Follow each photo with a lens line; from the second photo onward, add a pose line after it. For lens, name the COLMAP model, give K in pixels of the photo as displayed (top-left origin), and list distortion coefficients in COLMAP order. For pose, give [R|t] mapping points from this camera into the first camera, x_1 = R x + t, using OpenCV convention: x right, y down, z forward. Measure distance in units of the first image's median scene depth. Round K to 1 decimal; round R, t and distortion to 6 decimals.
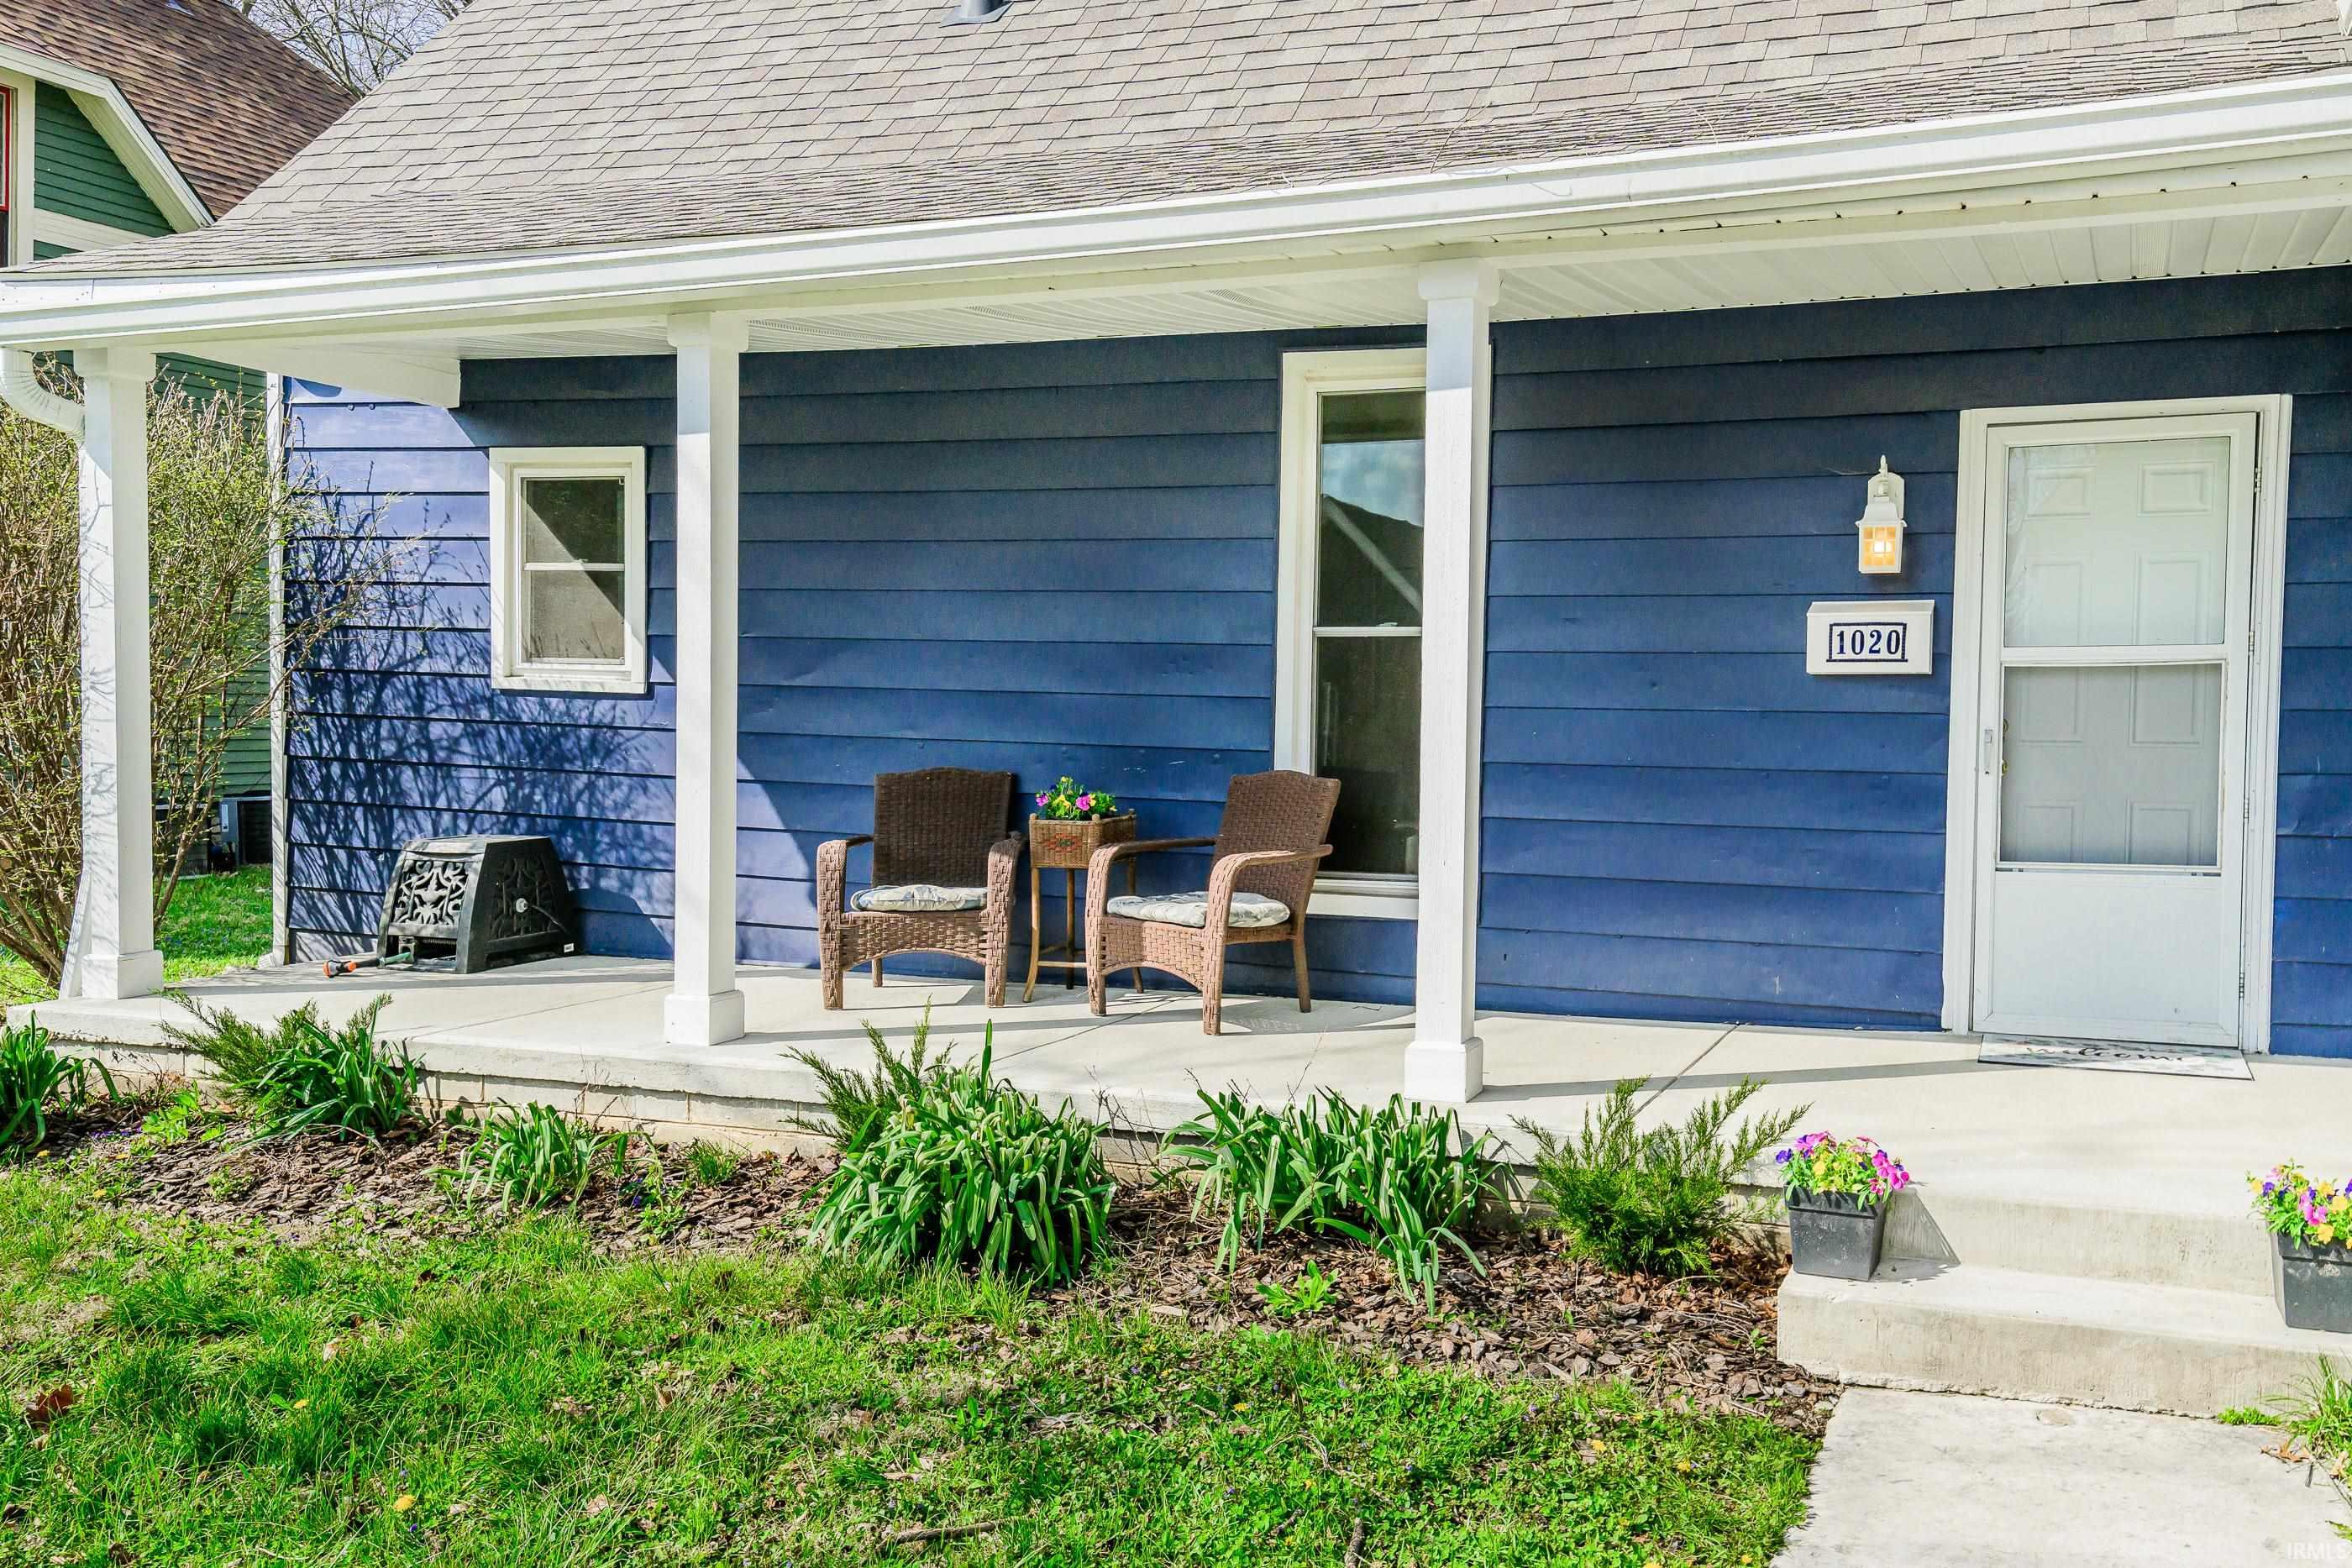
lens RADIAL K [[2184.7, 0, 1168.2], [0, 2184.7, 811.9], [0, 0, 1]] dist [0.059515, -0.000908]
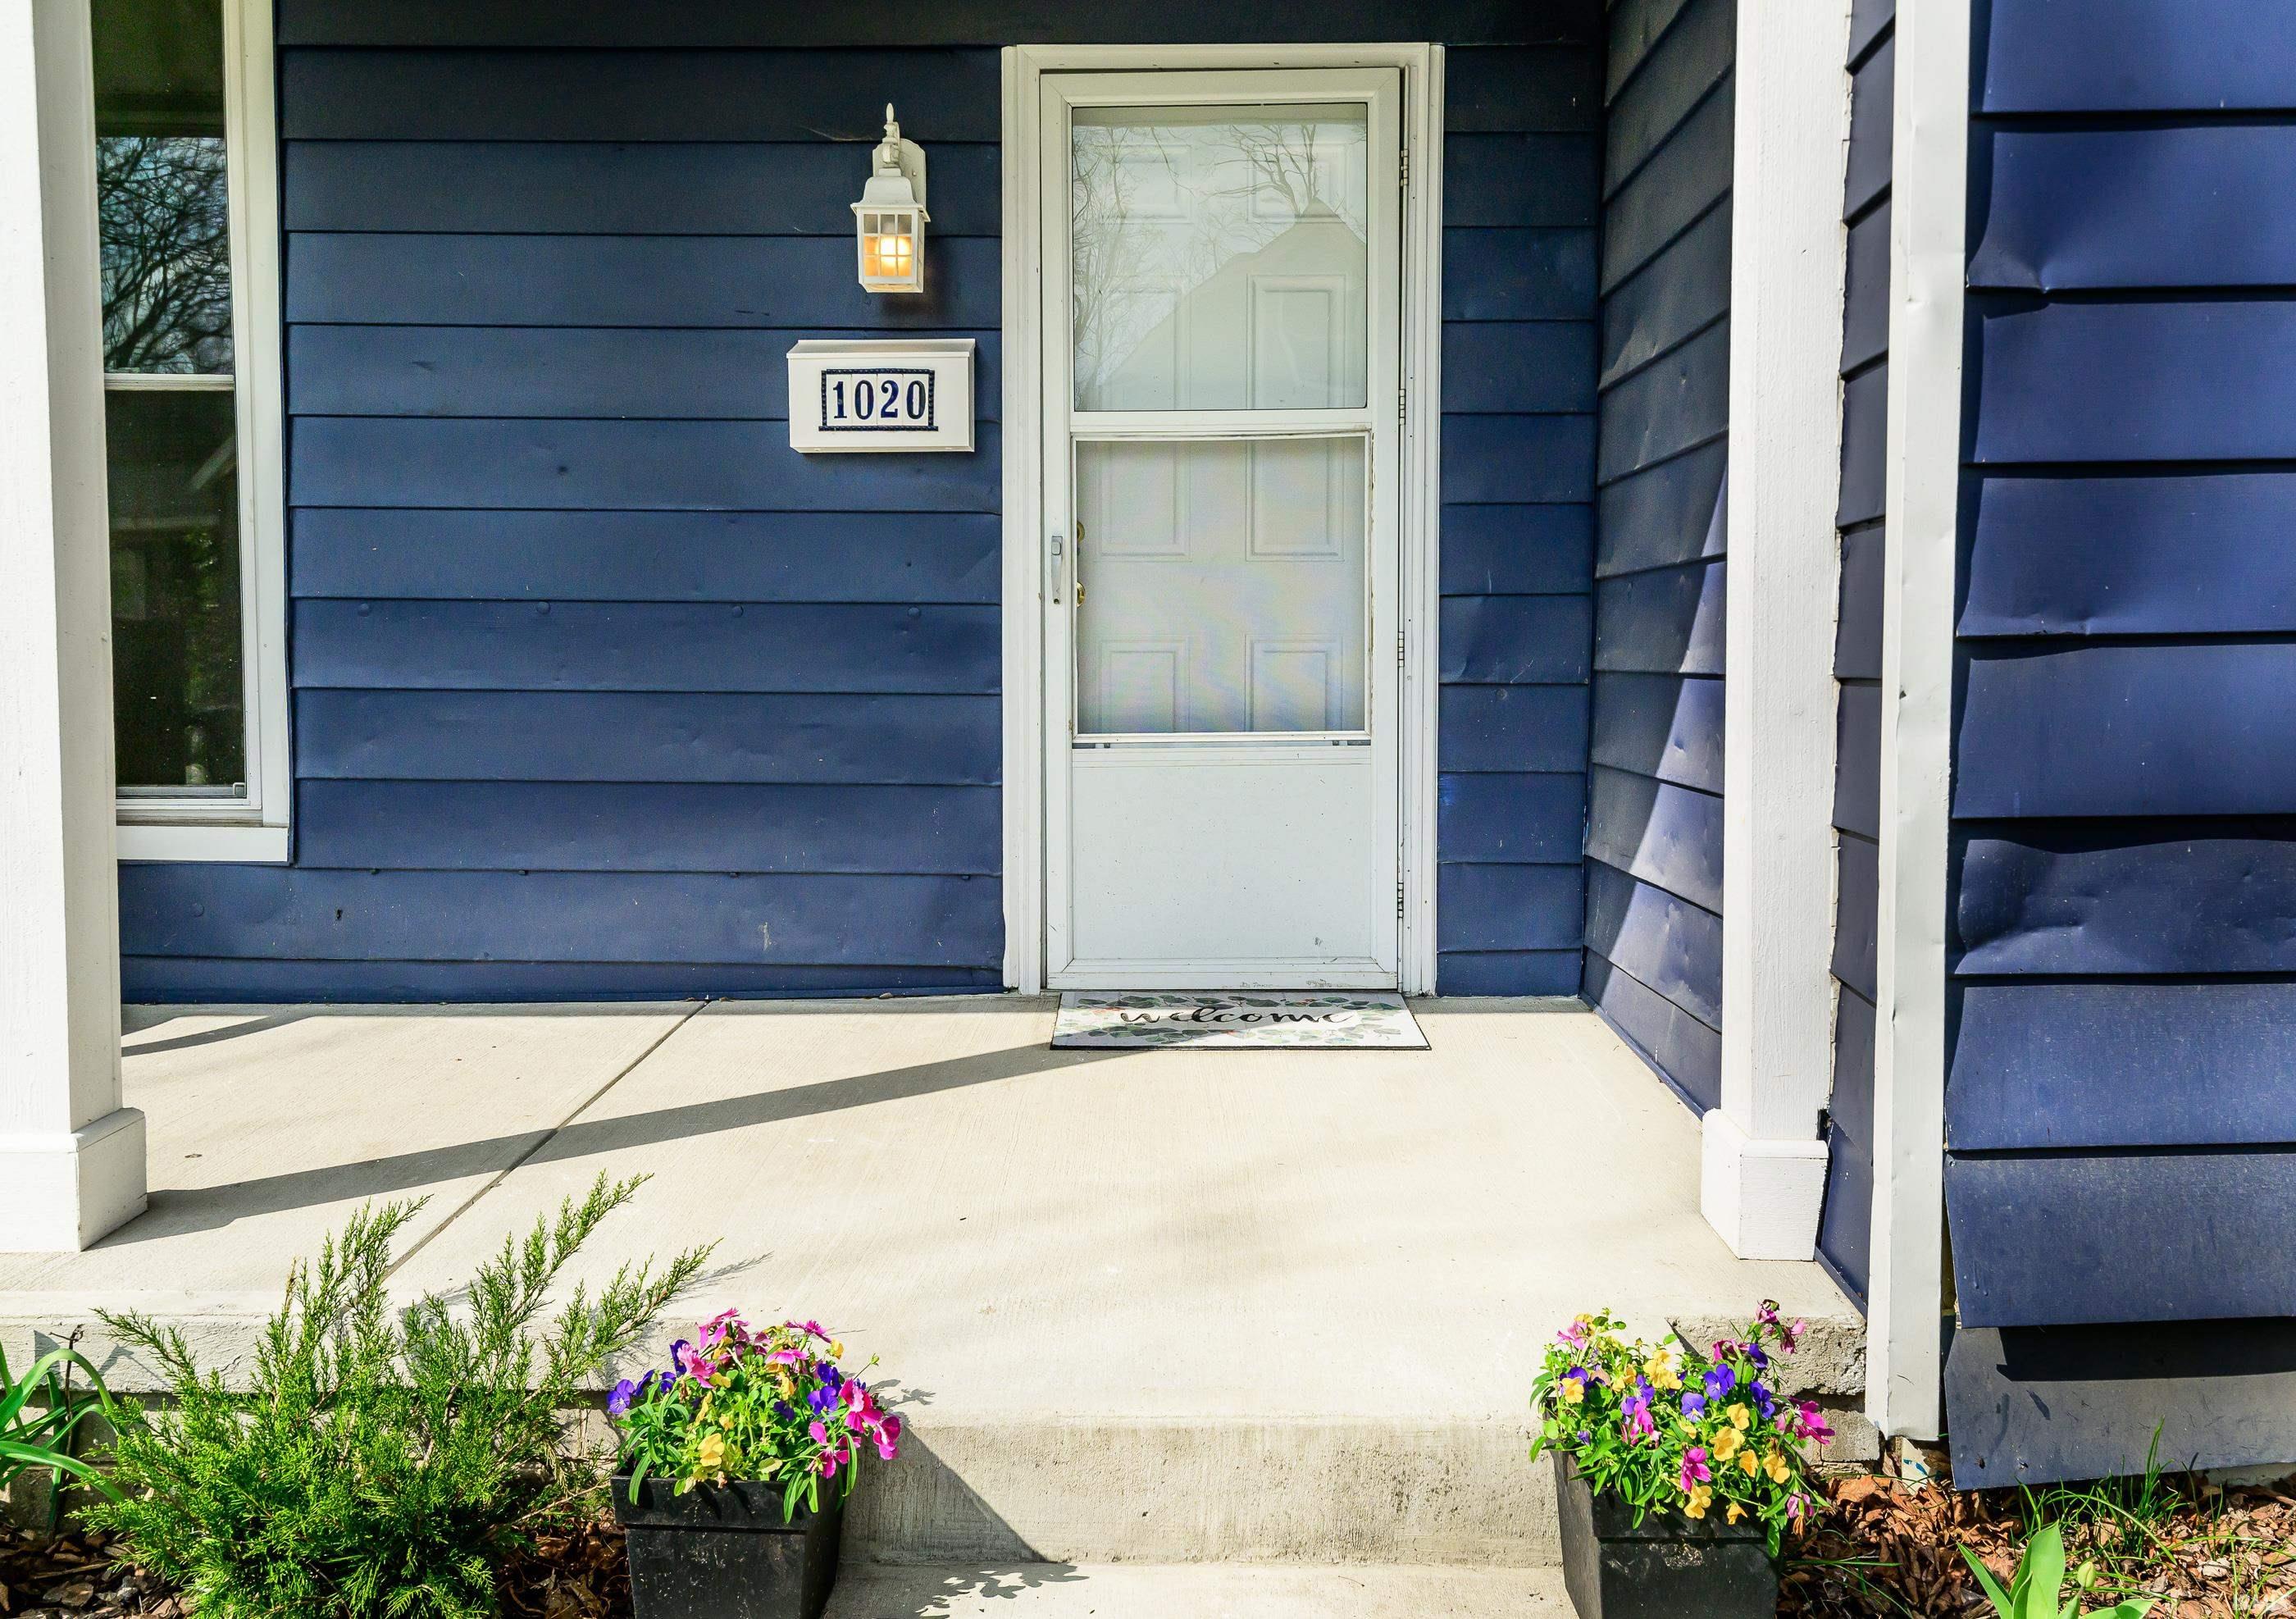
lens RADIAL K [[2188.0, 0, 1148.0], [0, 2188.0, 809.5], [0, 0, 1]] dist [0.005722, 0.002800]
pose [[0.928386, -0.044754, 0.368913, 0.152372], [0.026109, 0.998124, 0.055382, 0.009299], [-0.370700, -0.041784, 0.927812, 0.378003]]
